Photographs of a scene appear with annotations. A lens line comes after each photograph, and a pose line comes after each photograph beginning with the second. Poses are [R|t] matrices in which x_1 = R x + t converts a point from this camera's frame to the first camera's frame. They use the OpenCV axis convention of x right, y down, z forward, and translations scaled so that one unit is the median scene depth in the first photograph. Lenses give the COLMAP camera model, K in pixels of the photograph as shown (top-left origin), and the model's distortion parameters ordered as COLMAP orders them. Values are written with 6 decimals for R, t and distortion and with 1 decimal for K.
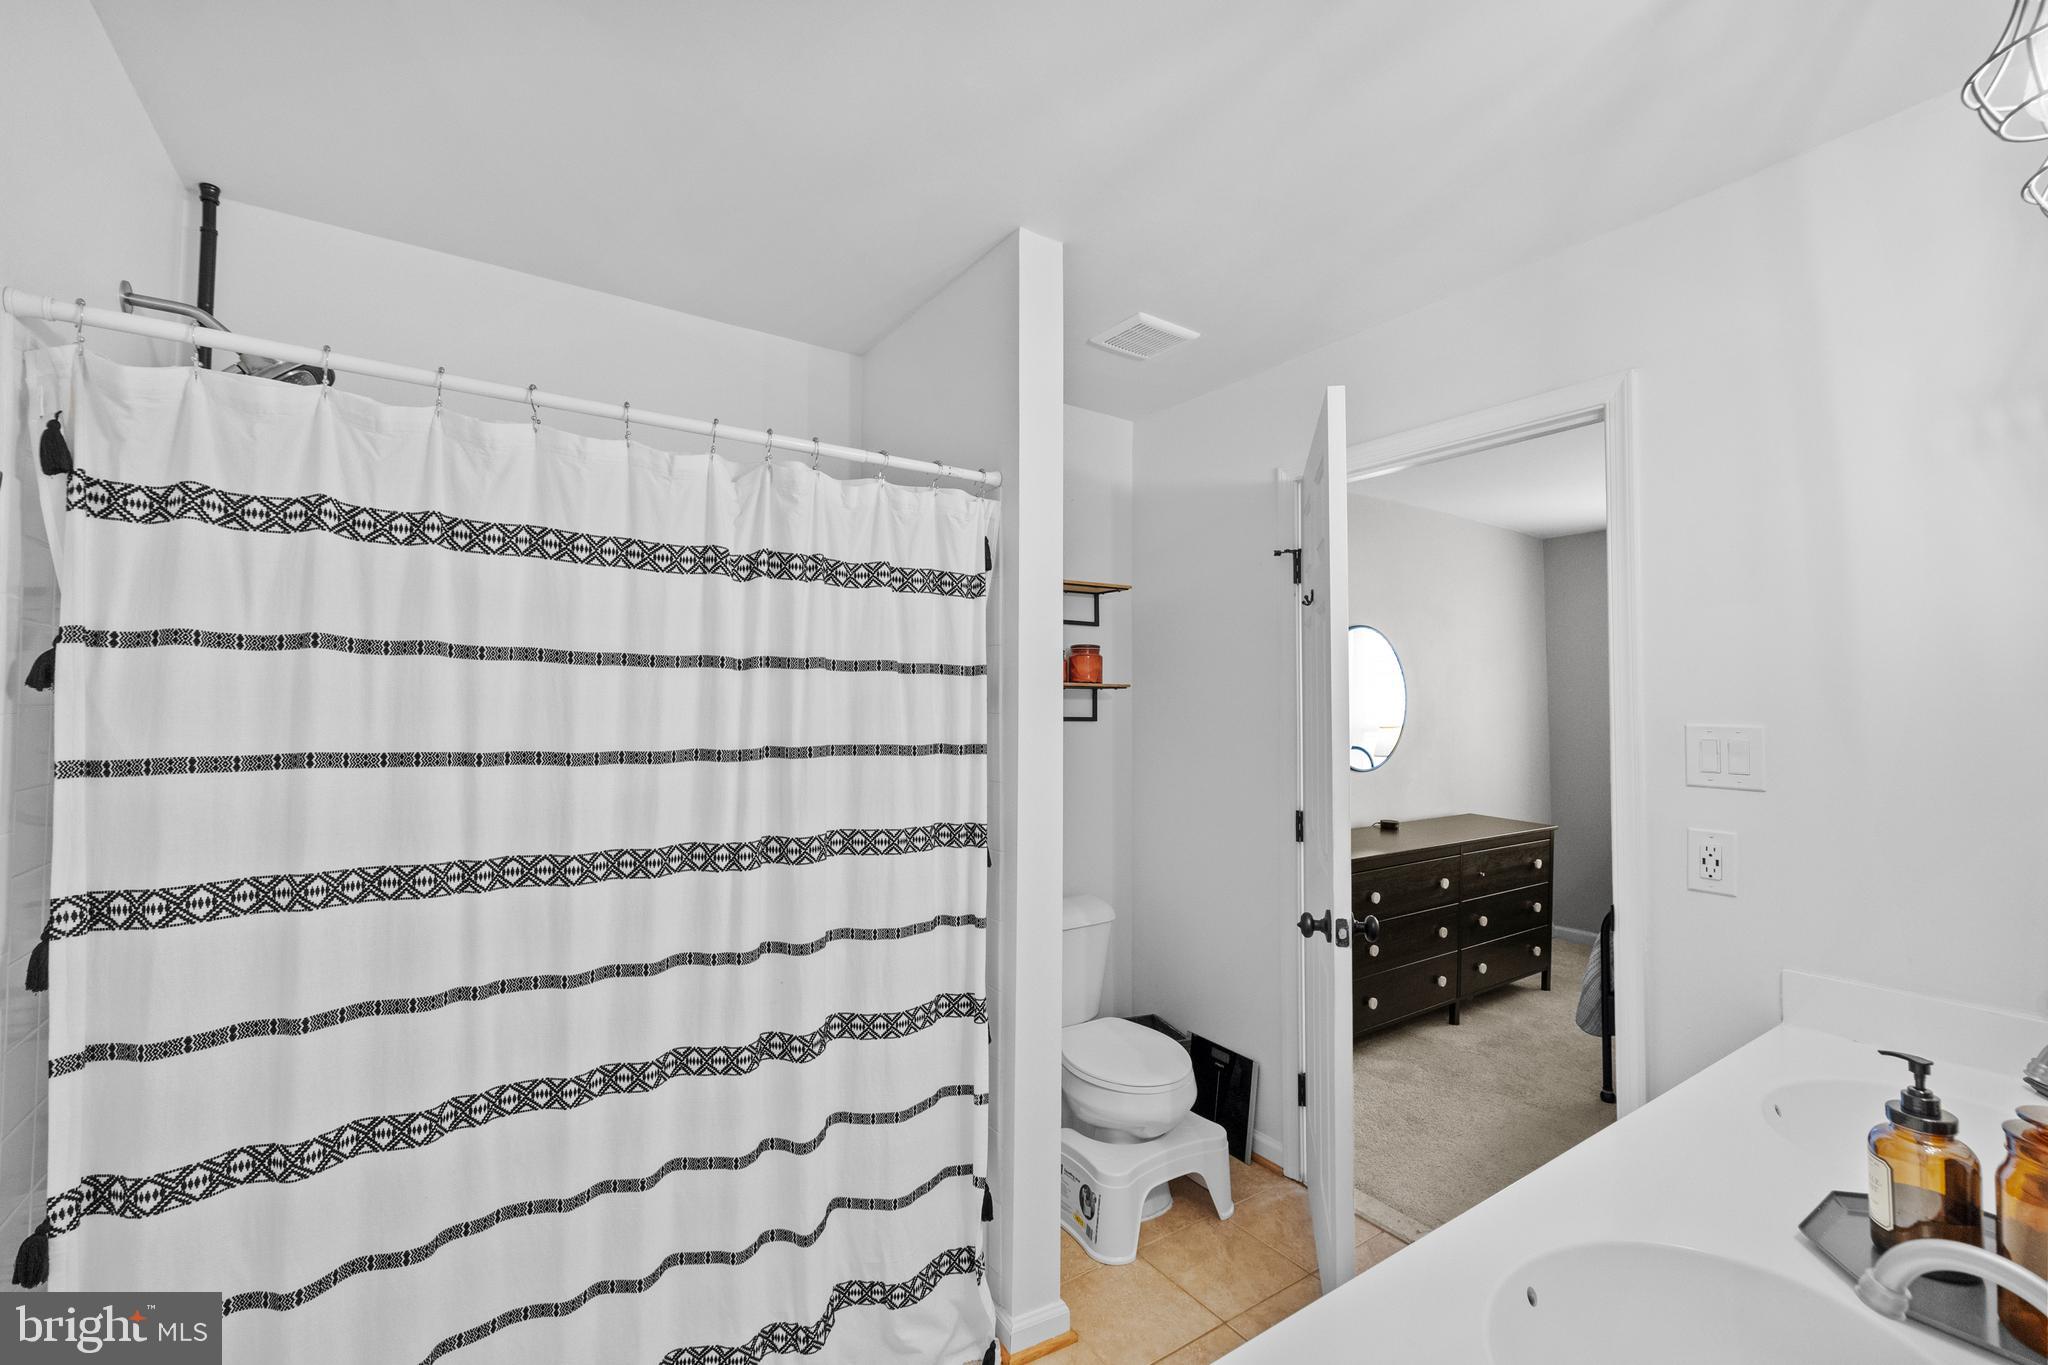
lens RADIAL K [[856.3, 0, 1020.9], [0, 856.3, 673.5], [0, 0, 1]] dist [0.002051, 0.000064]
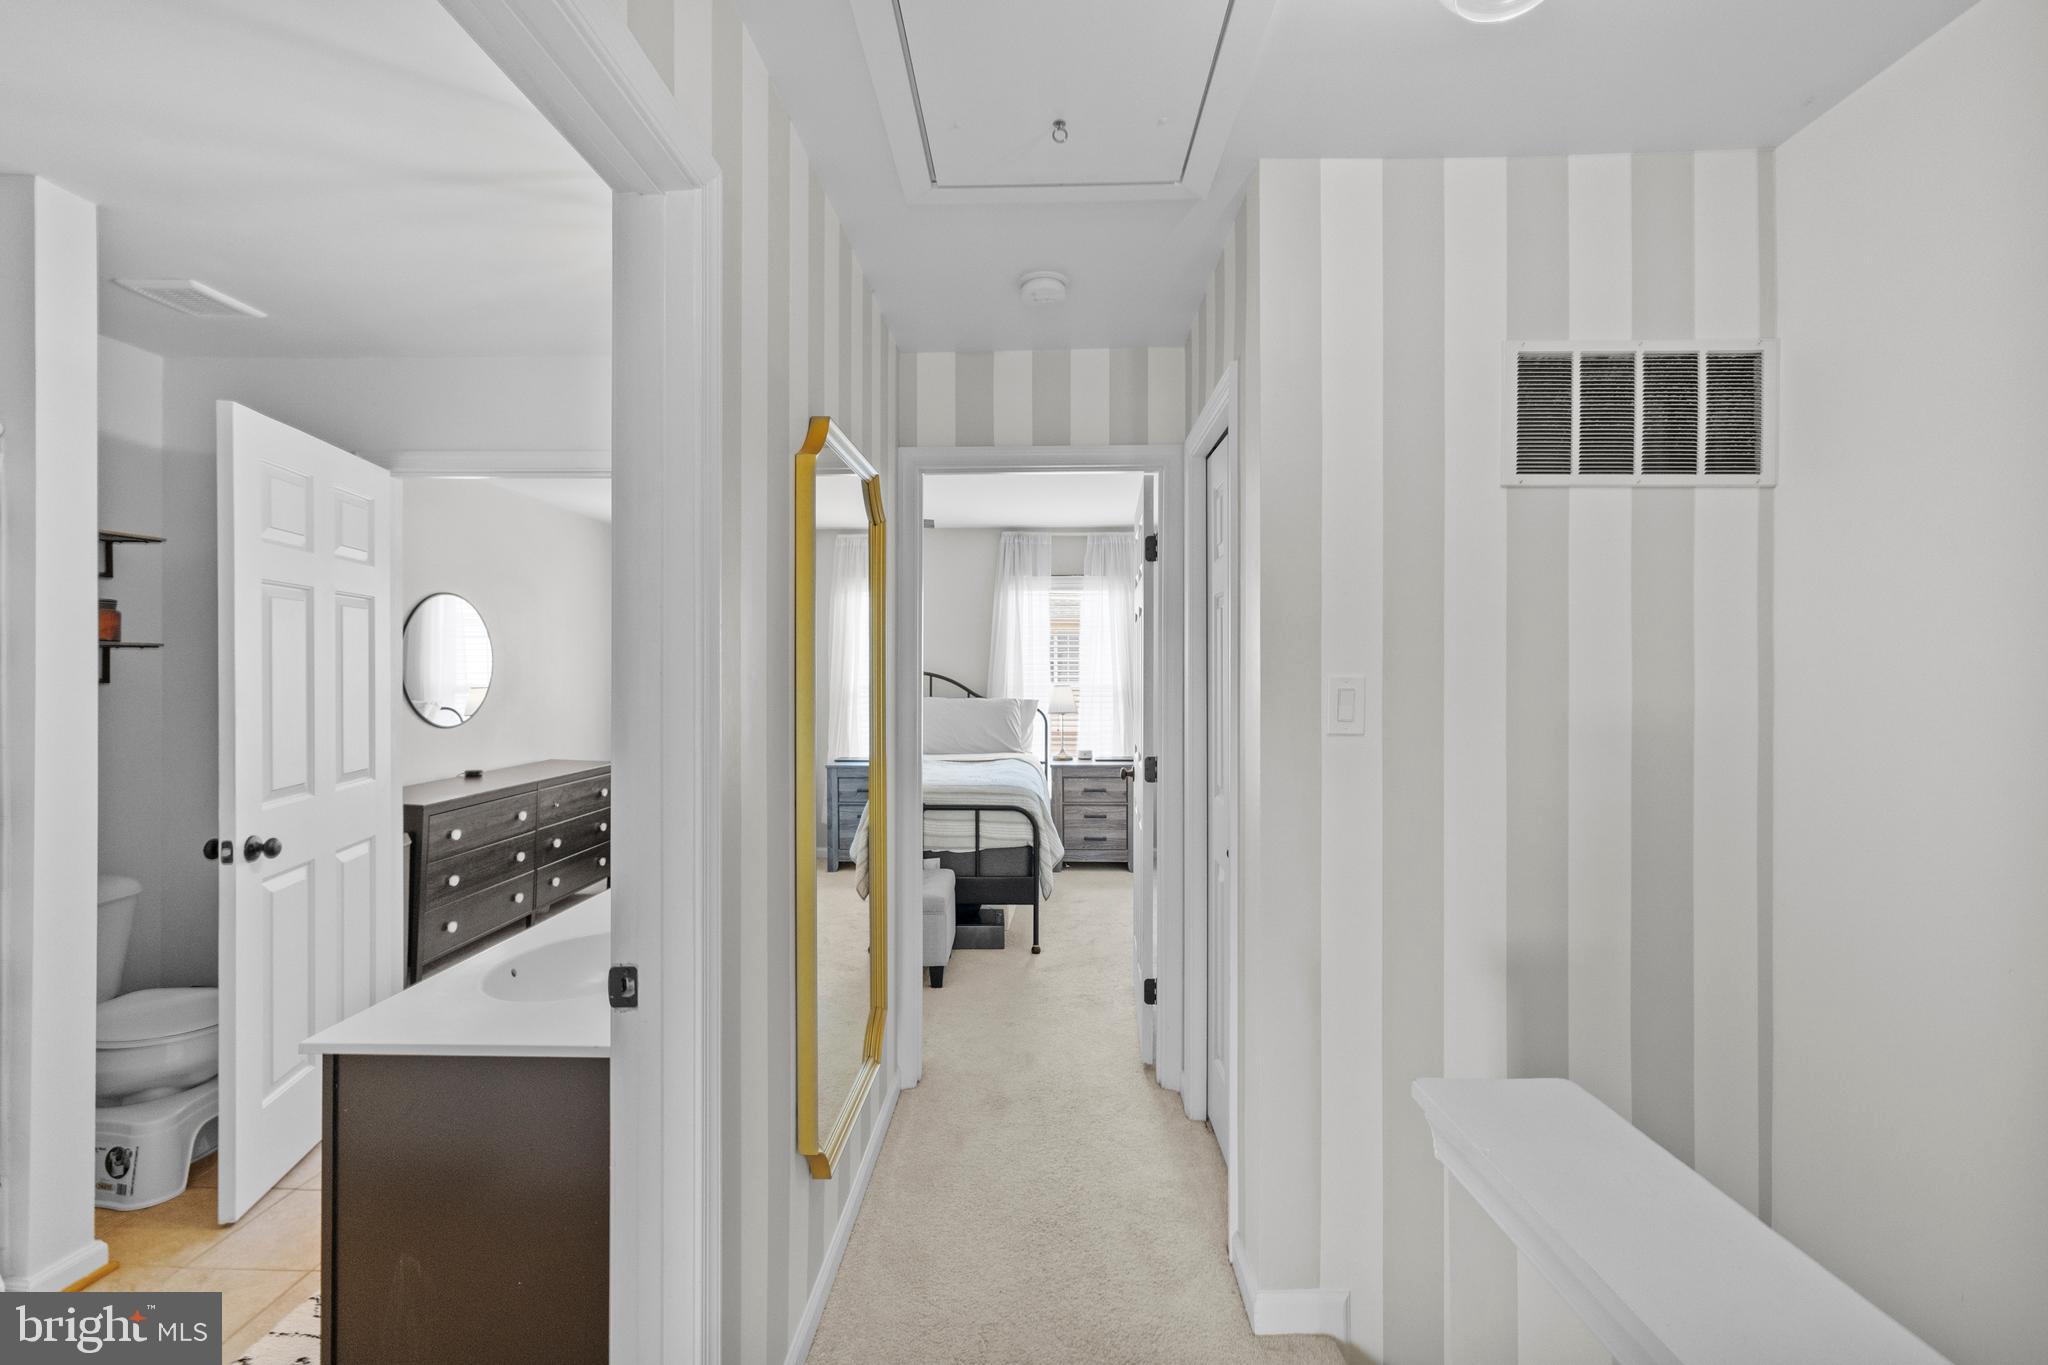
lens RADIAL K [[856.3, 0, 1020.9], [0, 856.3, 673.5], [0, 0, 1]] dist [0.002051, 0.000064]
pose [[0.578079, -0.006621, 0.815954, -0.074711], [-0.030934, 0.999070, 0.030022, -0.009093], [-0.815394, -0.042595, 0.577337, -0.241743]]
